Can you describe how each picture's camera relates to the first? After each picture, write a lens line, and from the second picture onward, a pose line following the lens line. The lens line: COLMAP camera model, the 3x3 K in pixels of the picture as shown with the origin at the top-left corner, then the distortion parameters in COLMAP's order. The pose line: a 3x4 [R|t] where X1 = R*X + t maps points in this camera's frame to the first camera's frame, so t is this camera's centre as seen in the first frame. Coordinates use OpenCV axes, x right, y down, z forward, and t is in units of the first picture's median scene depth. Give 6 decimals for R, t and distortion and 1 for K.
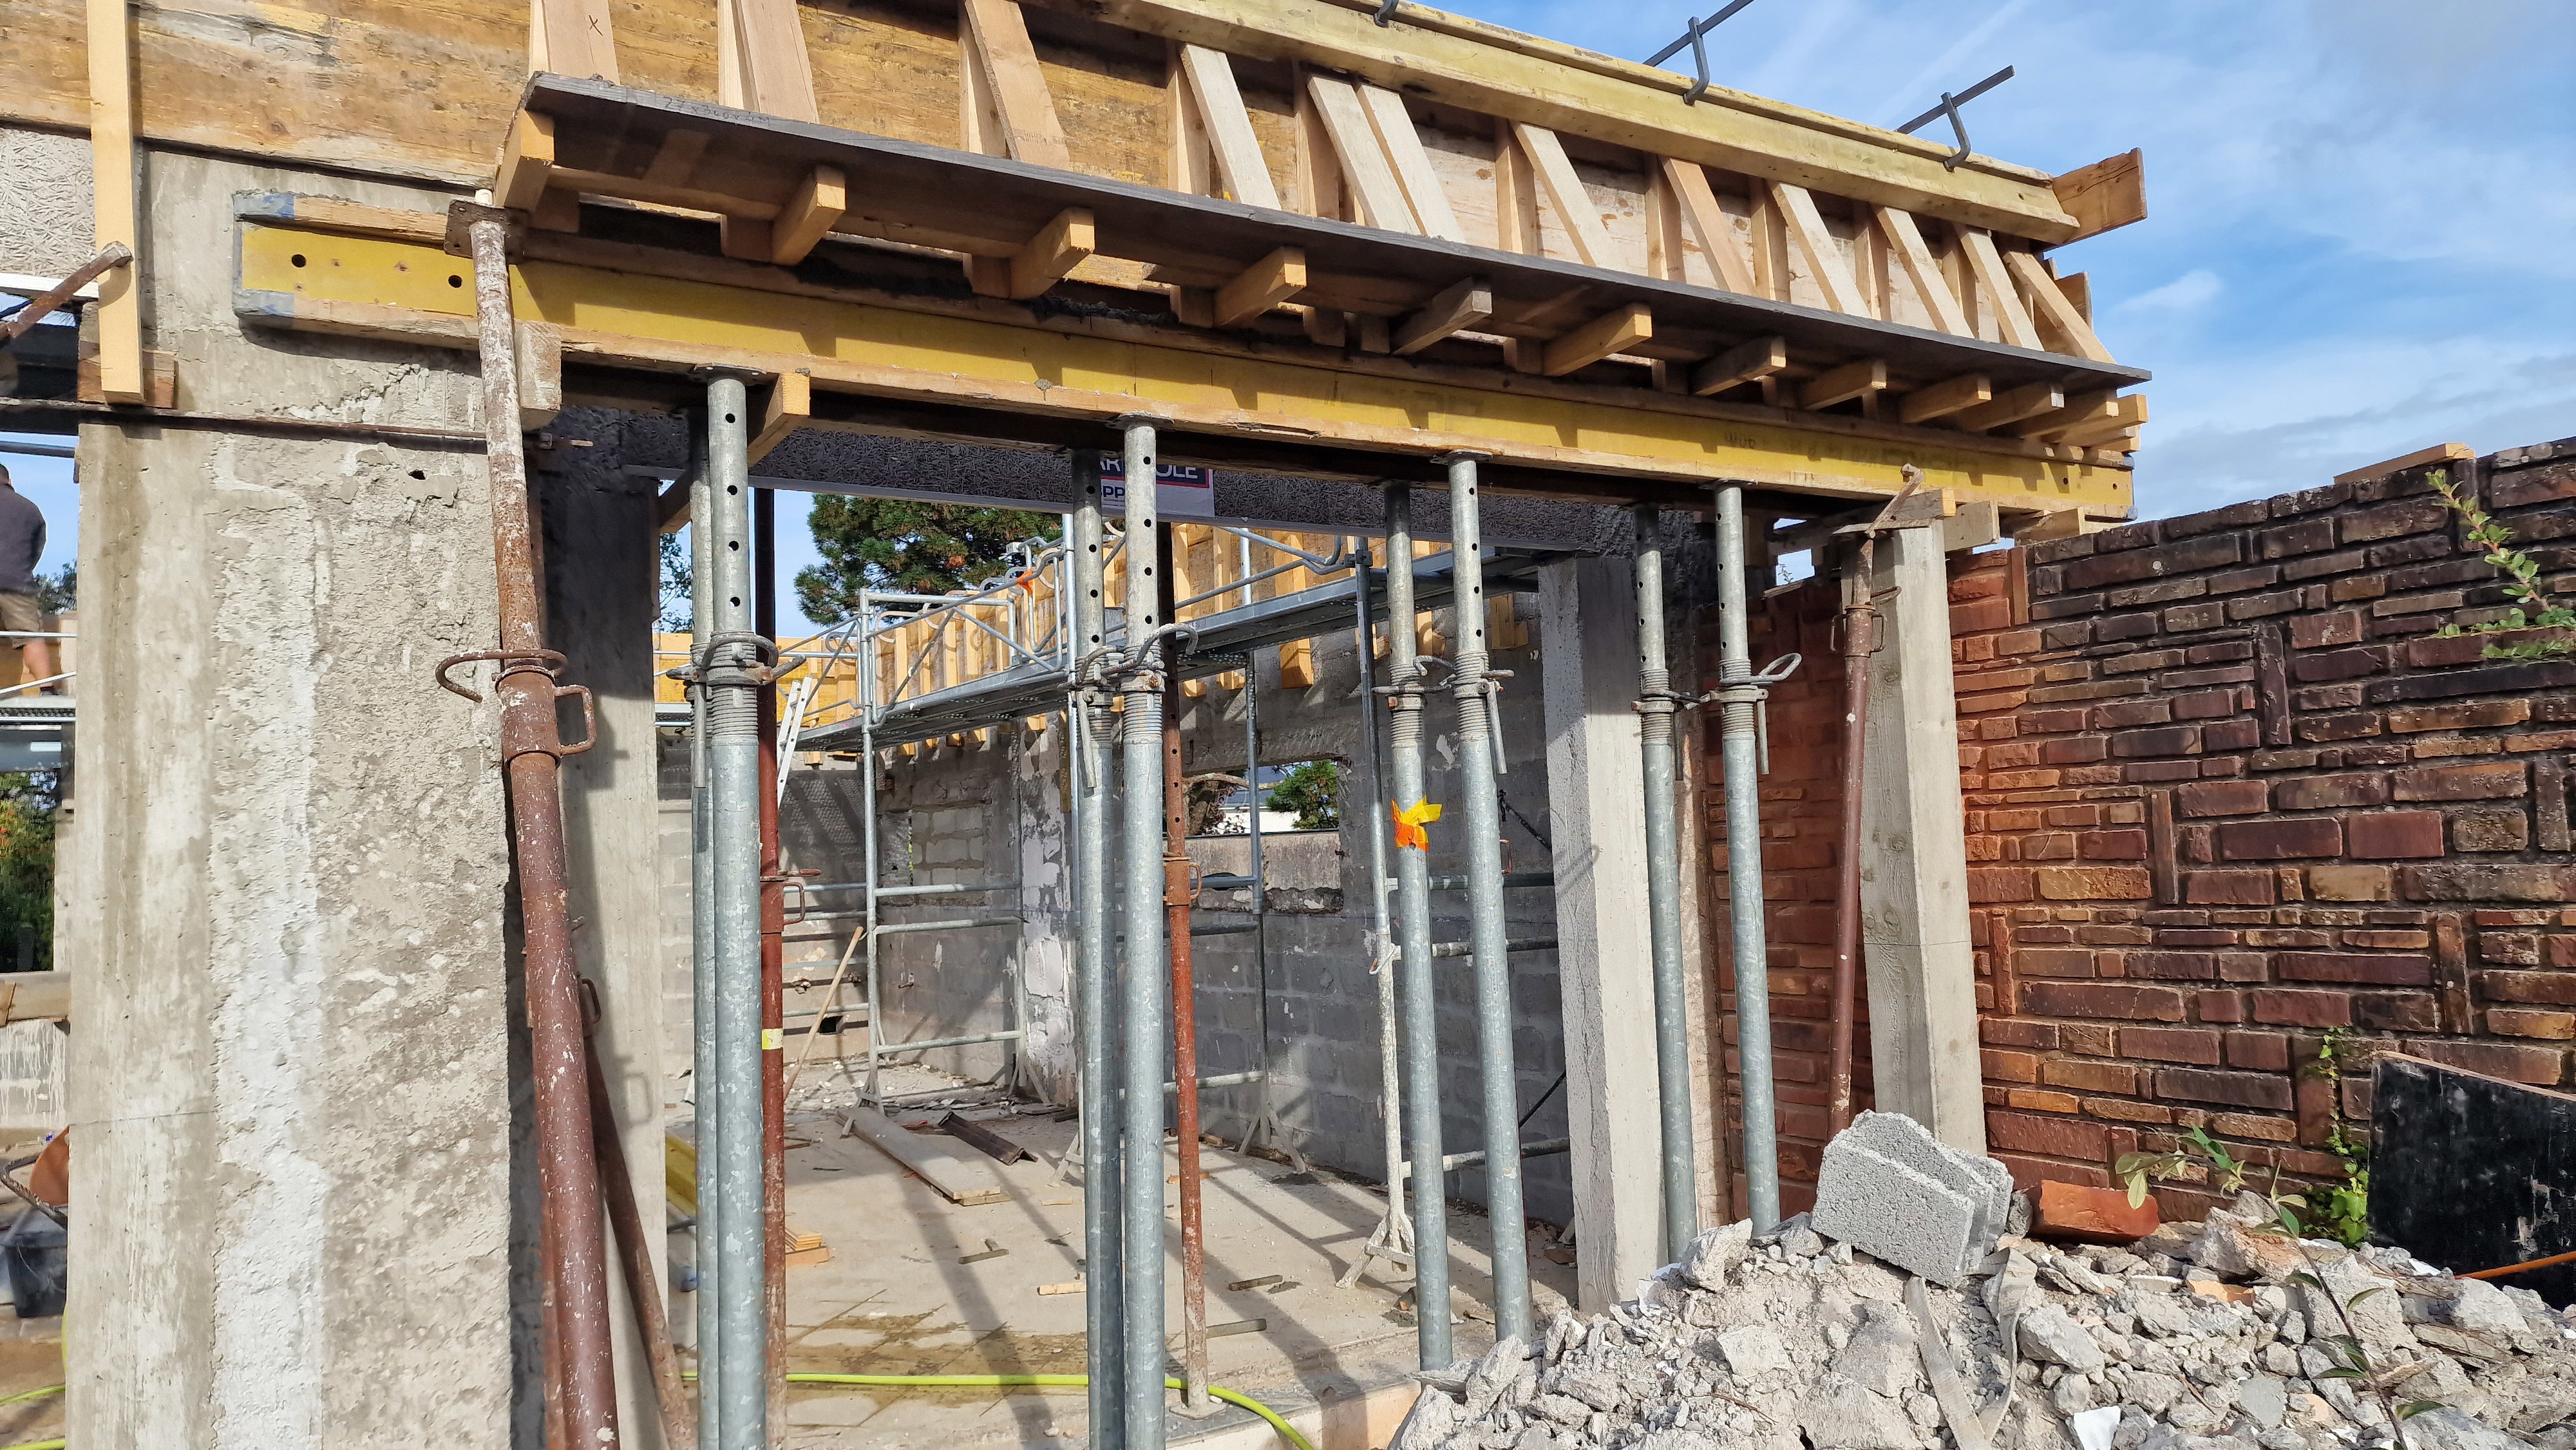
lens RADIAL K [[1671.5, 0, 1306.7], [0, 1671.5, 717.3], [0, 0, 1]] dist [0.059457, -0.057259]
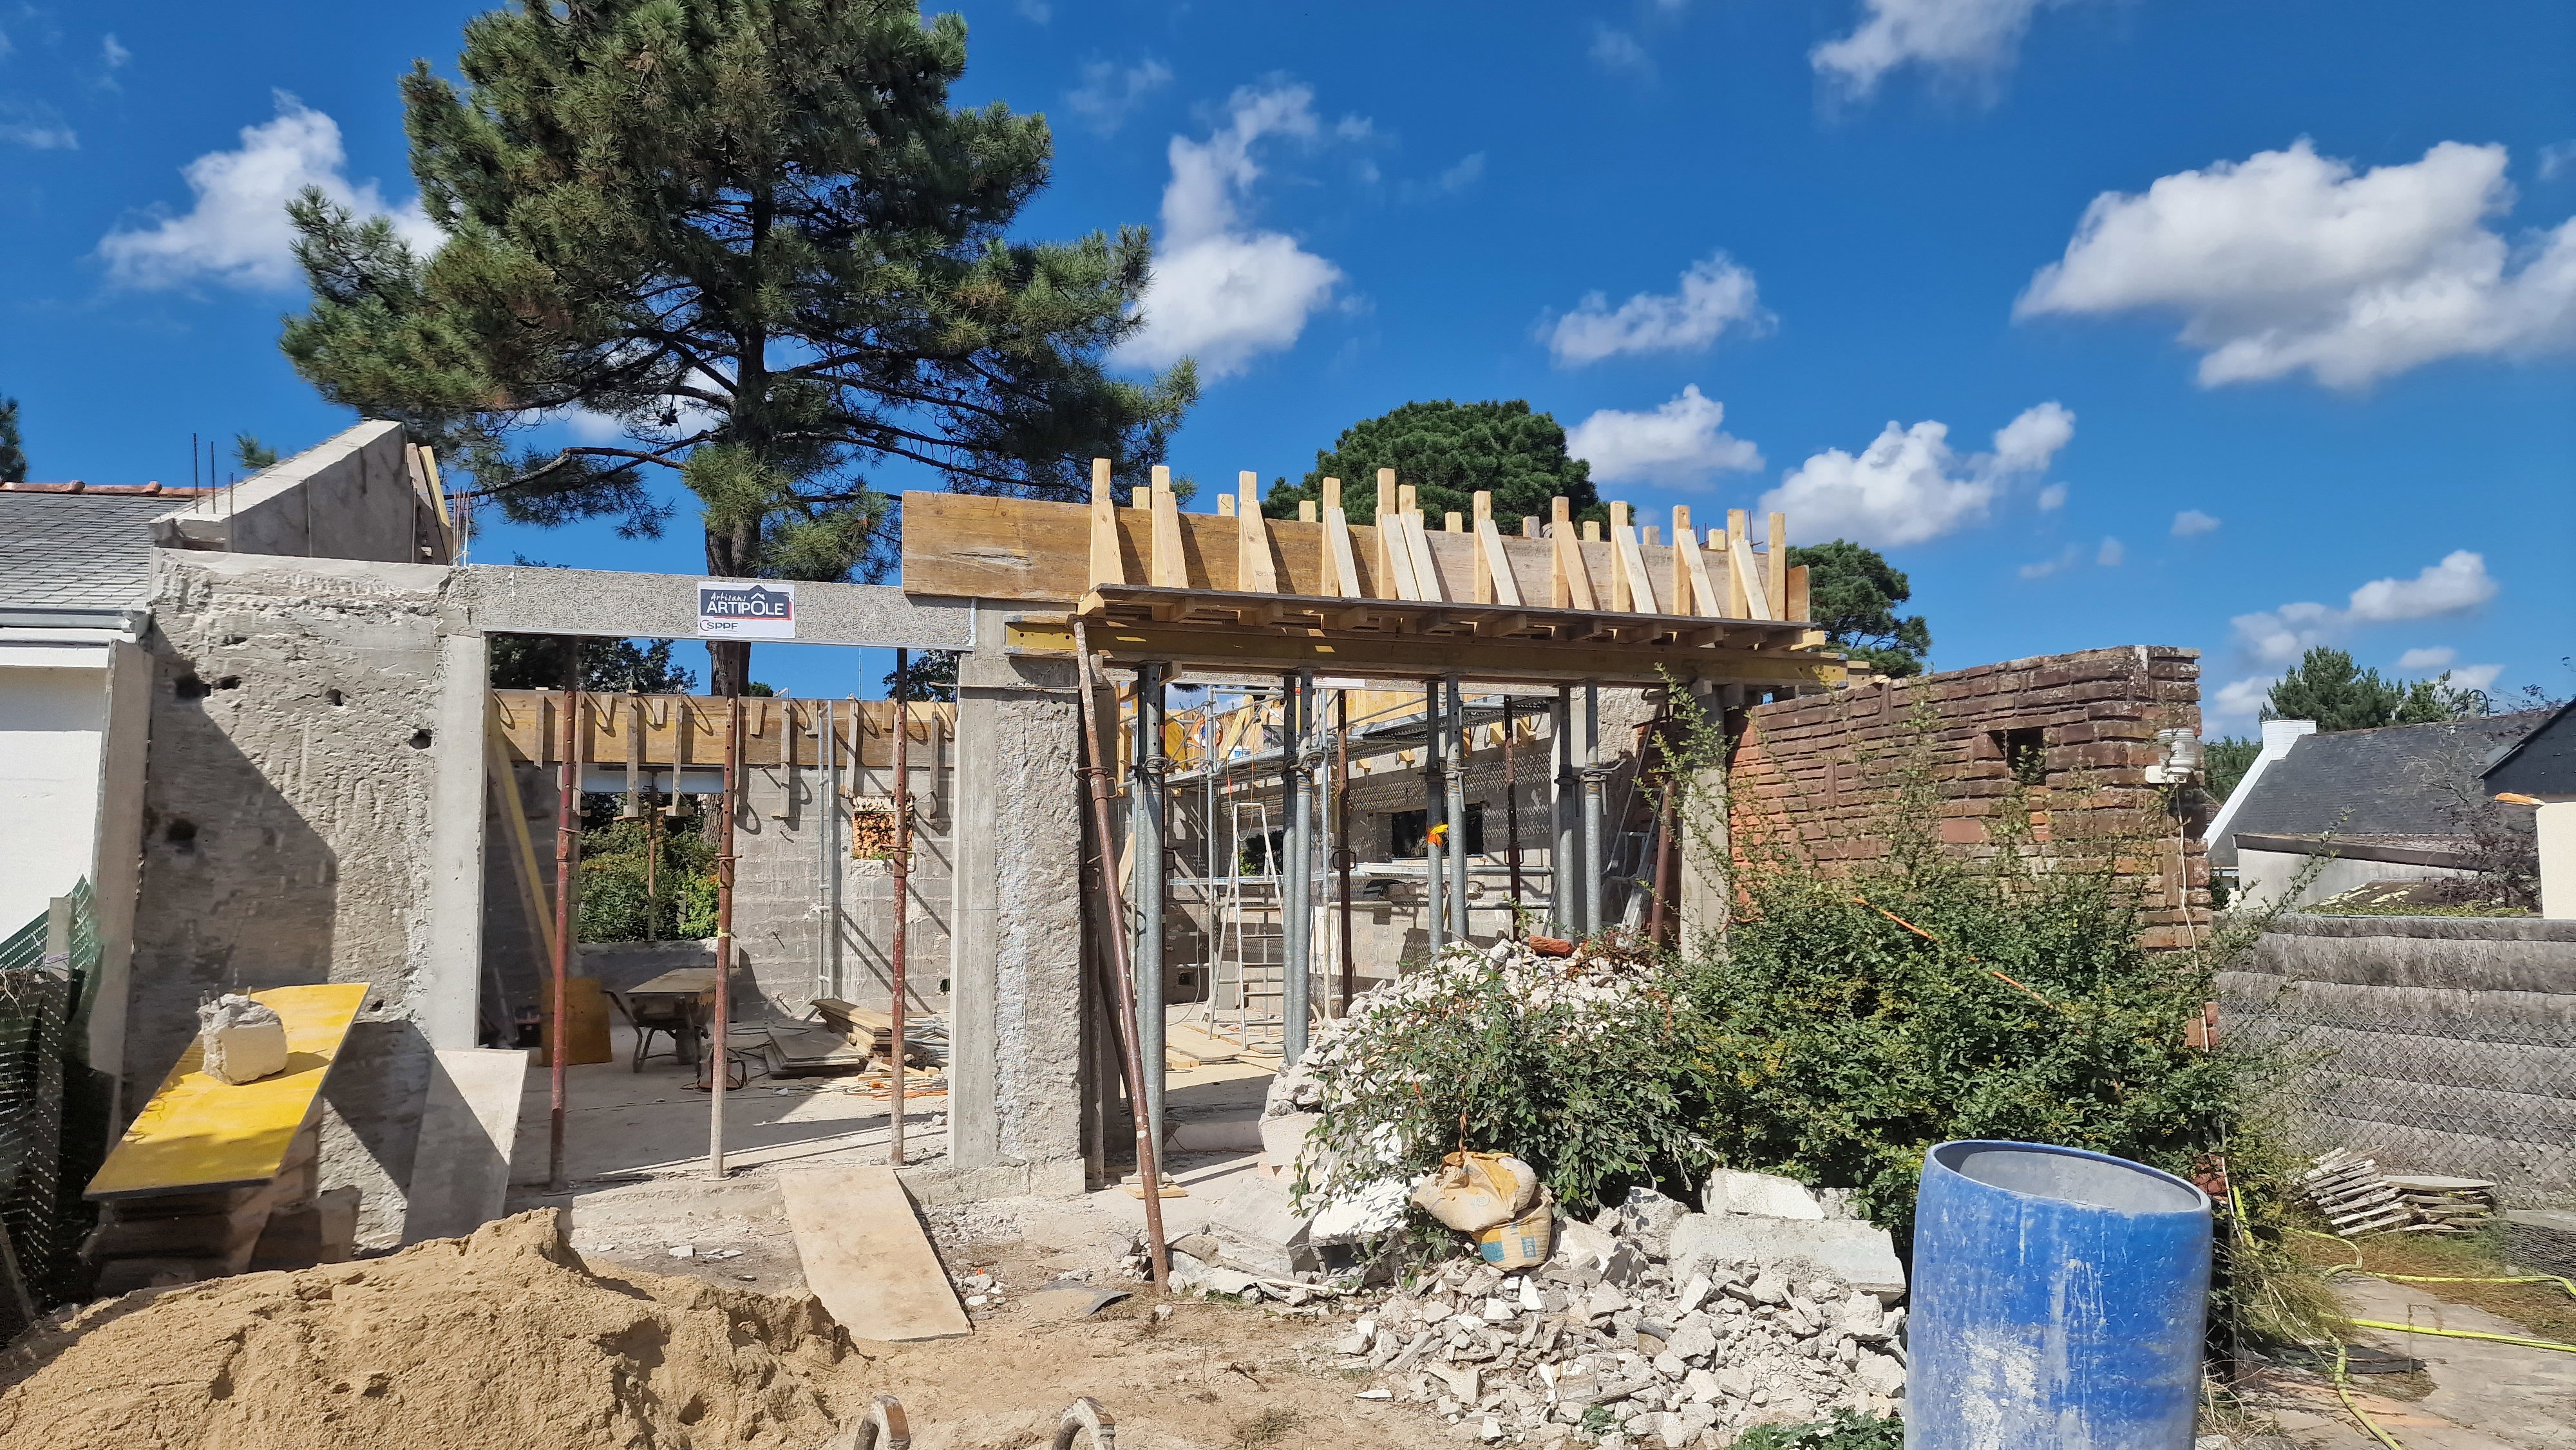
lens RADIAL K [[1735.5, 0, 1385.0], [0, 1735.5, 756.6], [0, 0, 1]] dist [0.021558, -0.000355]
pose [[0.985736, 0.017232, -0.167416, 0.158527], [-0.016589, 0.999849, 0.005236, -0.021208], [0.167481, -0.002384, 0.985872, -0.542710]]
